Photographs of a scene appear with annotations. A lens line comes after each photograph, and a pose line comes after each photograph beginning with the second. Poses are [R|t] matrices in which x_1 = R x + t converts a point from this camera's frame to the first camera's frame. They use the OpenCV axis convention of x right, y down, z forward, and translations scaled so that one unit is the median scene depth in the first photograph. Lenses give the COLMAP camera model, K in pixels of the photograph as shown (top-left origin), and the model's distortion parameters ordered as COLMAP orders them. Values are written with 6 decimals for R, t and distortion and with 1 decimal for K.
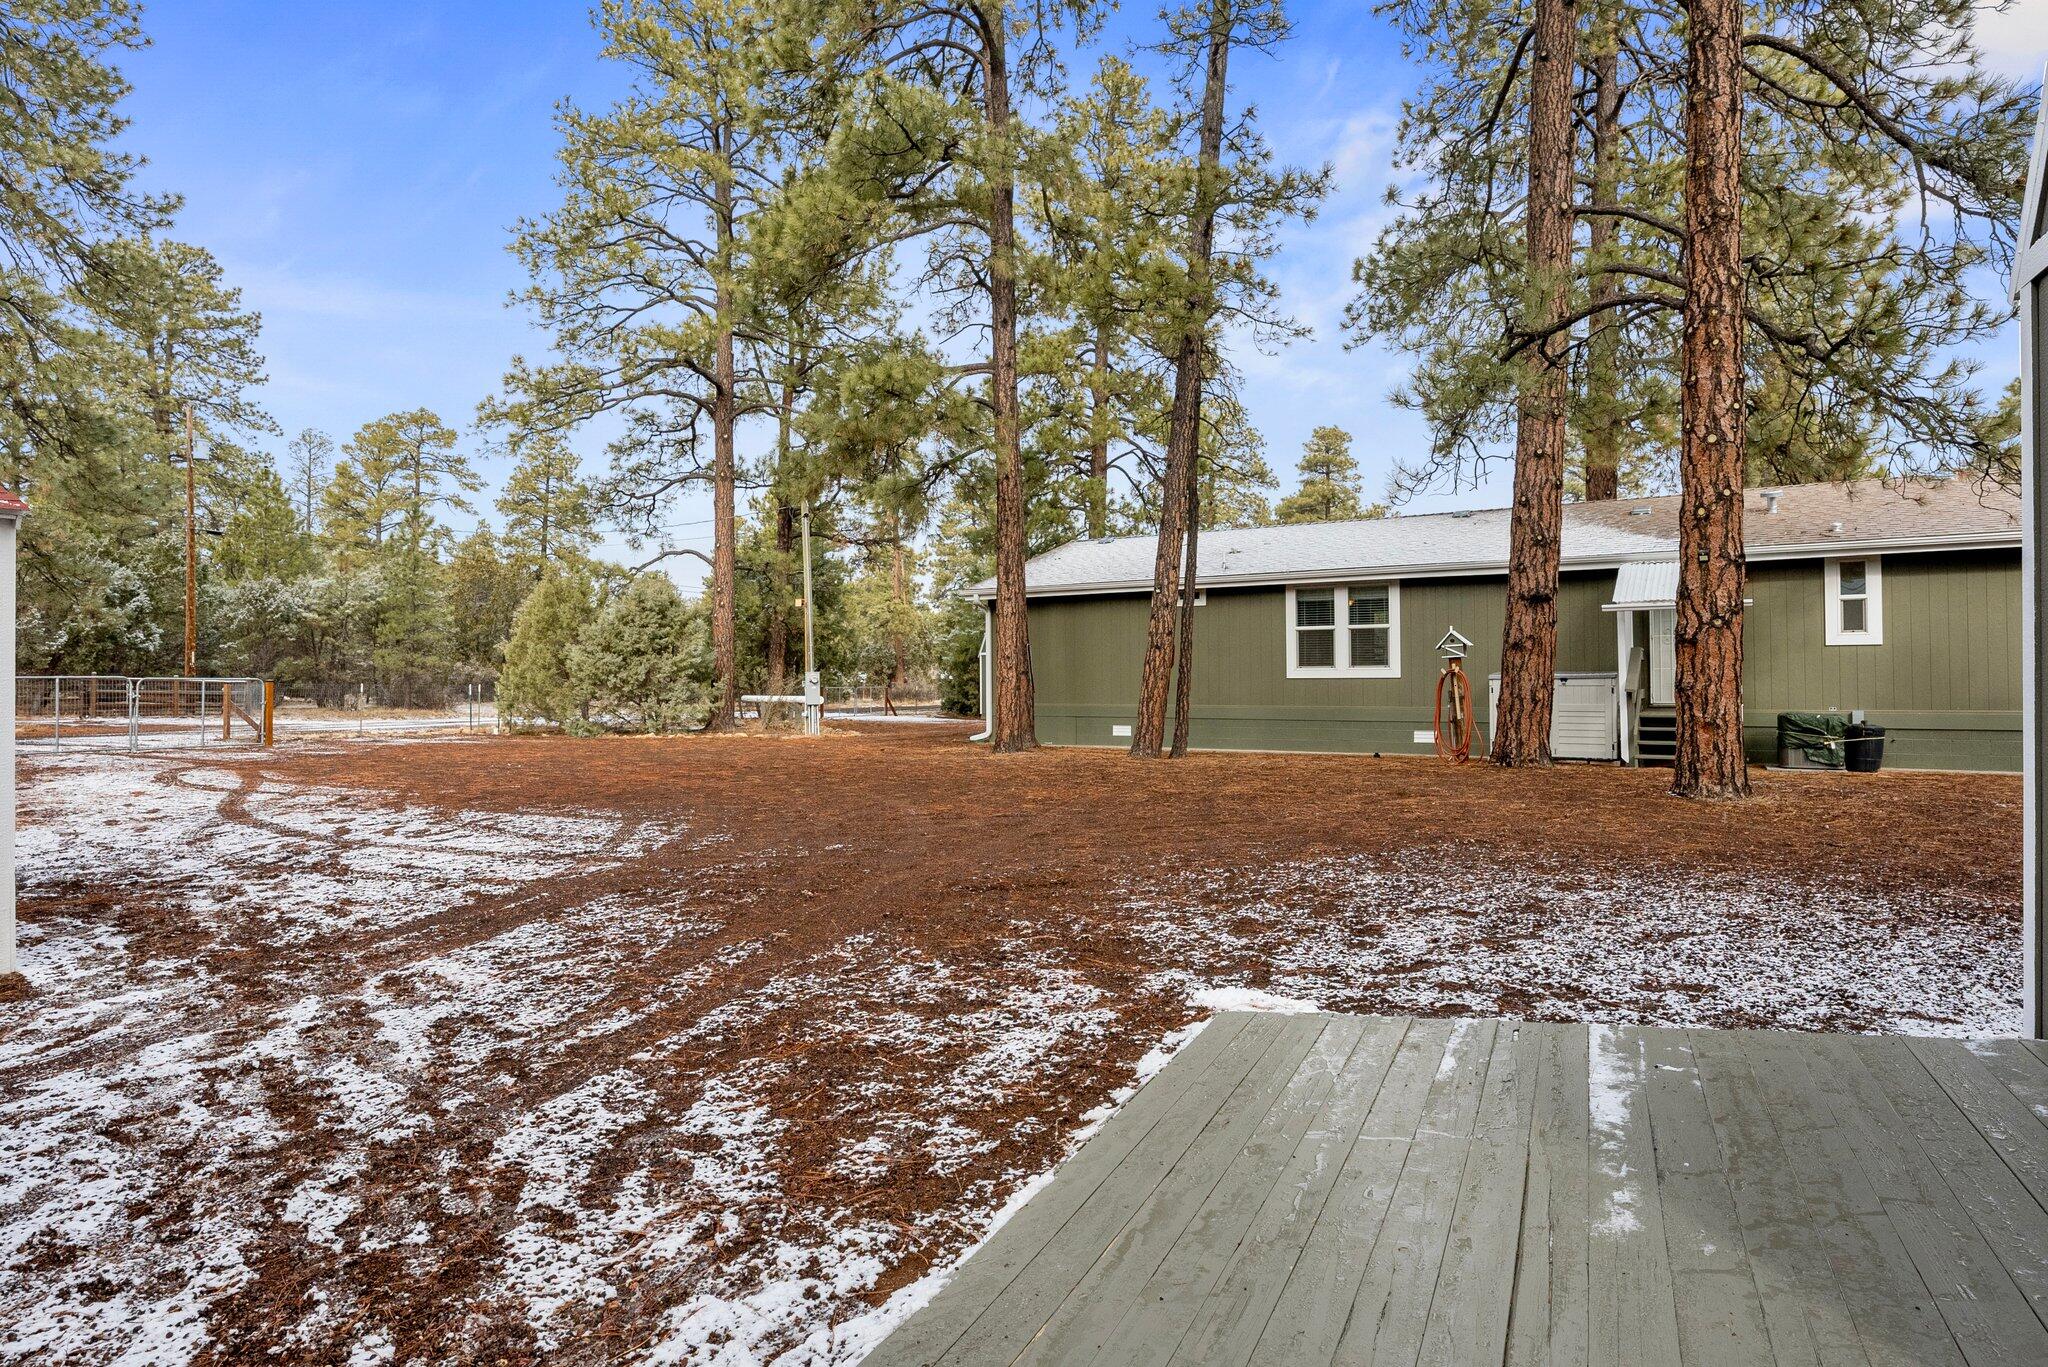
lens RADIAL K [[1147.3, 0, 1033.9], [0, 1147.3, 678.3], [0, 0, 1]] dist [-0.020864, -0.000811]
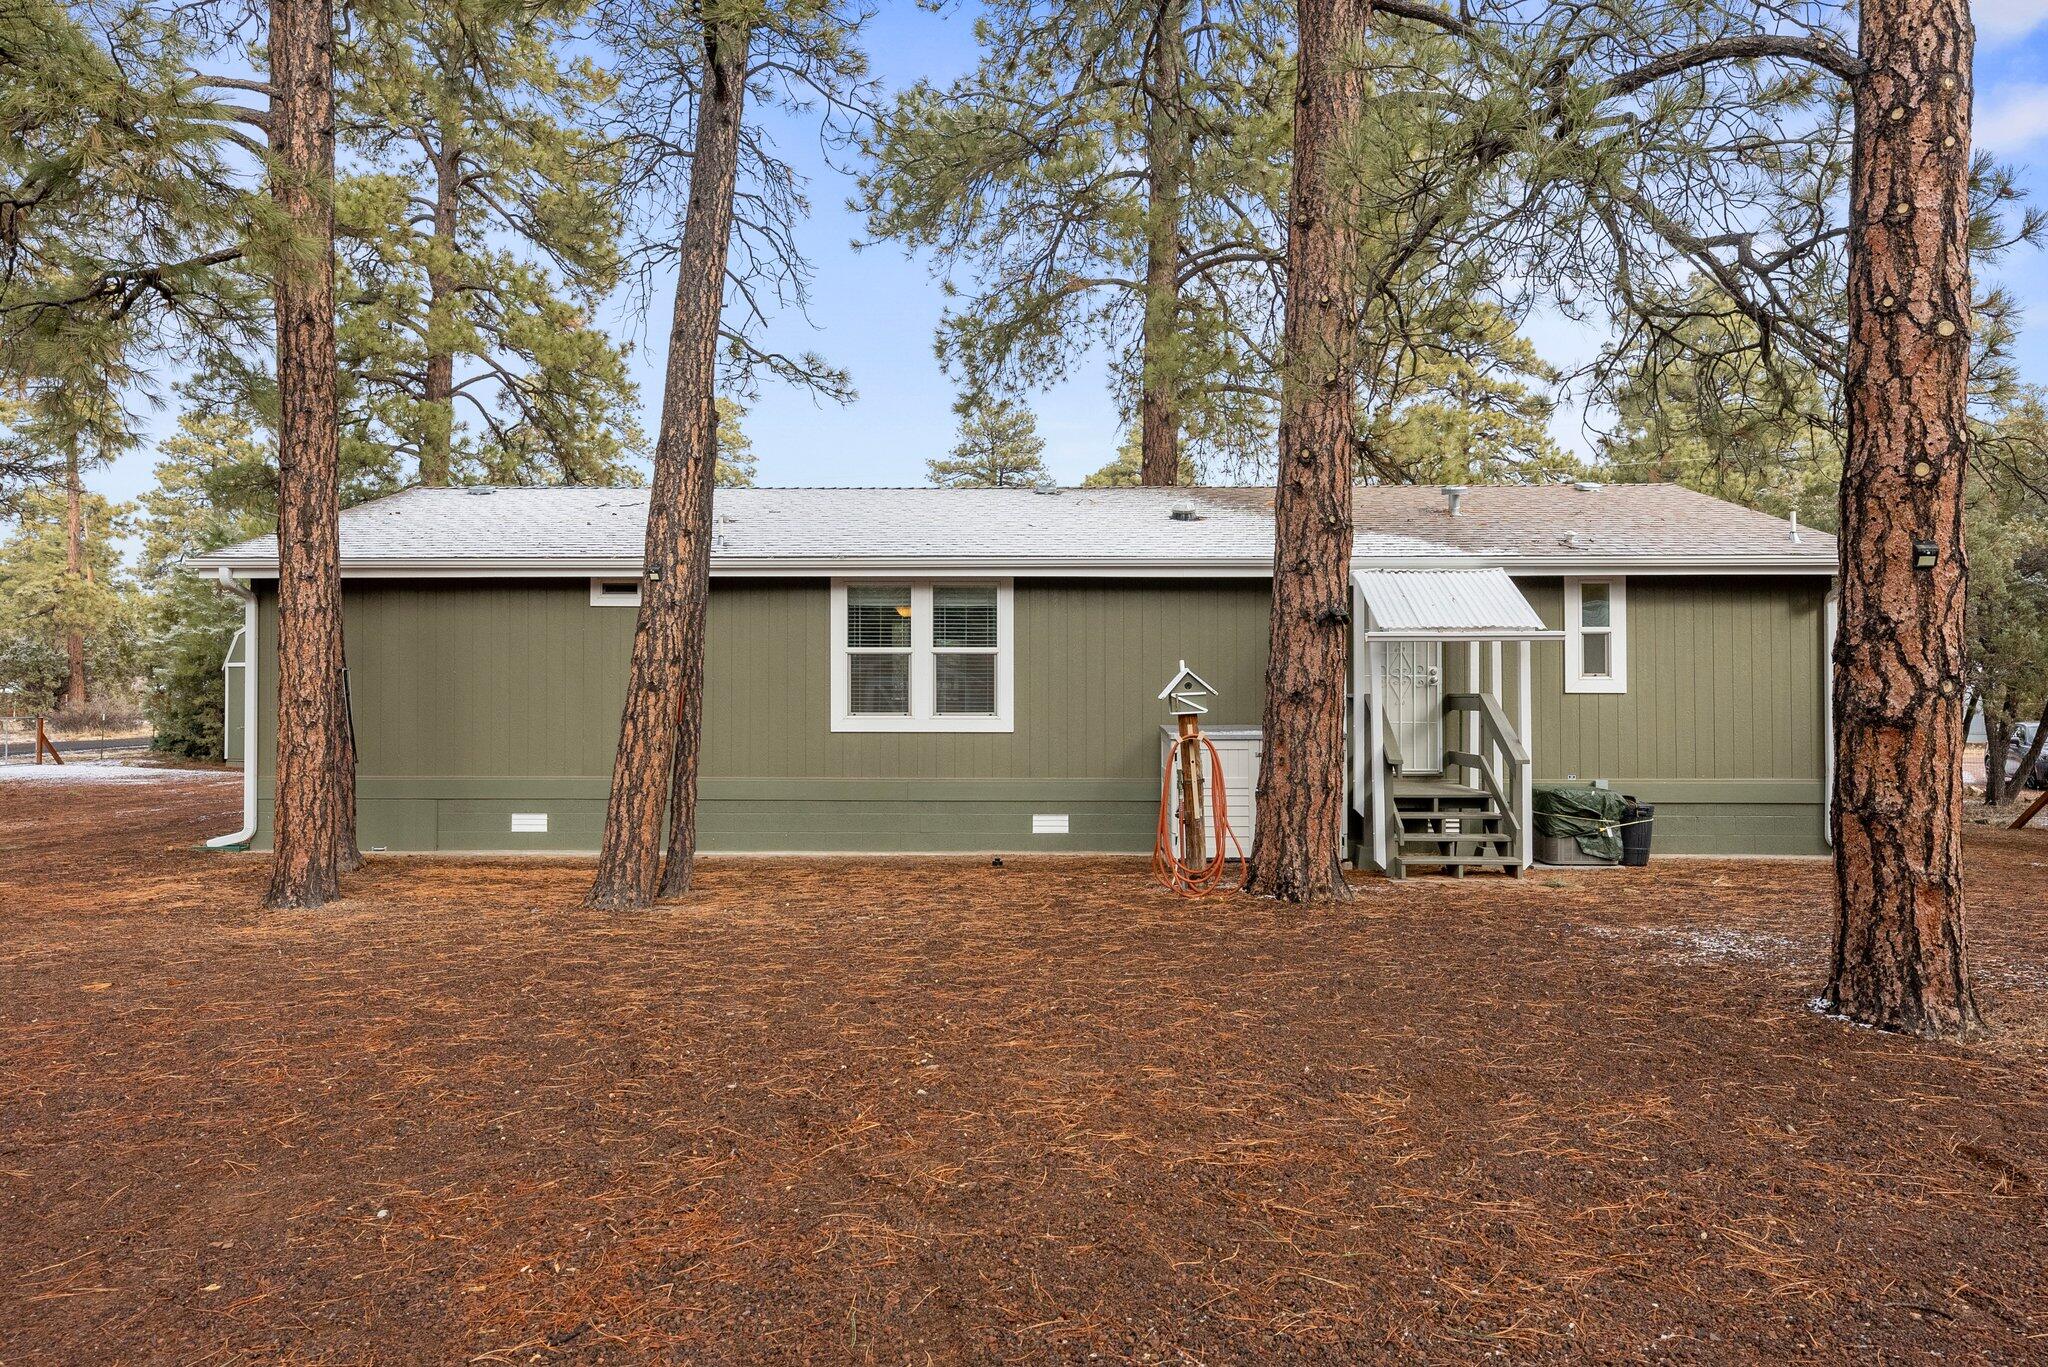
lens RADIAL K [[1253.5, 0, 1025.1], [0, 1253.5, 677.2], [0, 0, 1]] dist [0.002227, 0.000978]
pose [[0.866163, 0.010779, 0.499645, -0.023365], [-0.007225, 0.999933, -0.009047, -0.024742], [-0.499709, 0.004226, 0.866183, 0.388860]]
